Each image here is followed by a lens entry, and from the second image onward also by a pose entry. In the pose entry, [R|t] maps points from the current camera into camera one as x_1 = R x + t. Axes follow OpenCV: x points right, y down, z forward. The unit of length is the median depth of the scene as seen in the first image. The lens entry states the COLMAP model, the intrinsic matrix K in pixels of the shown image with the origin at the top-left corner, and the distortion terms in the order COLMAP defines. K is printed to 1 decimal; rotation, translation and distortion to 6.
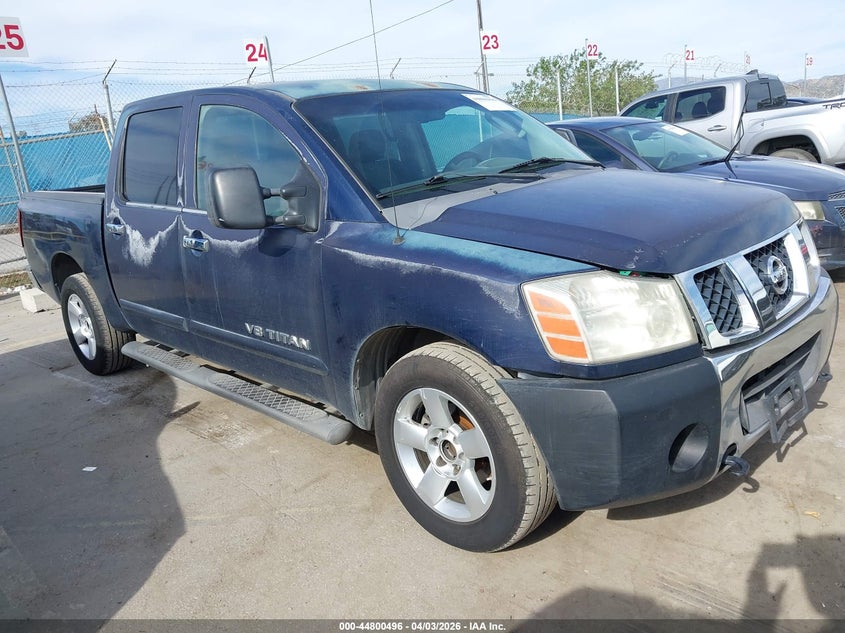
lens RADIAL K [[750.3, 0, 422.5], [0, 750.3, 316.5], [0, 0, 1]] dist [-0.006179, 0.001321]
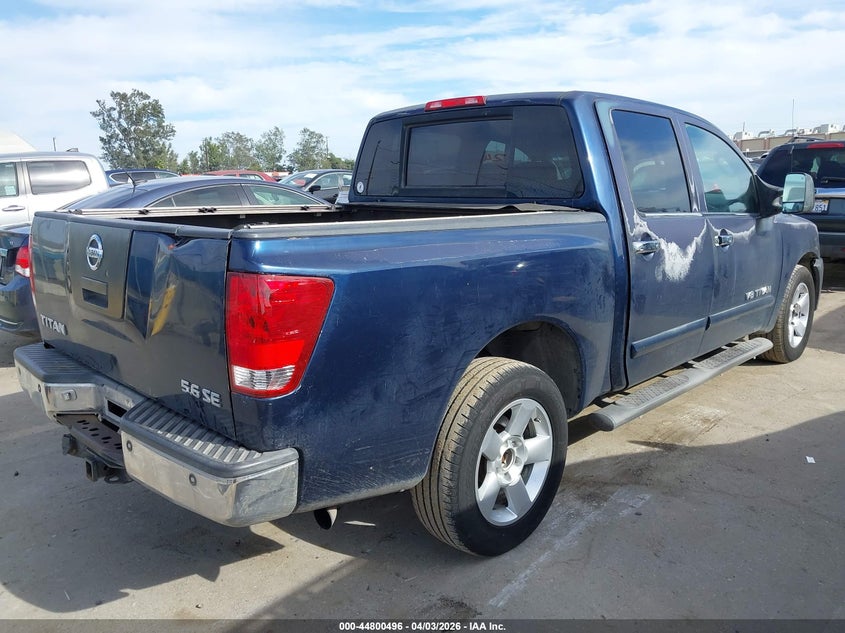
lens RADIAL K [[750.3, 0, 422.5], [0, 750.3, 316.5], [0, 0, 1]] dist [-0.006179, 0.001321]
pose [[-0.106086, -0.085665, 0.990660, -1.264991], [0.264353, 0.958000, 0.111150, -0.212298], [-0.958573, 0.273676, -0.078985, 1.407494]]
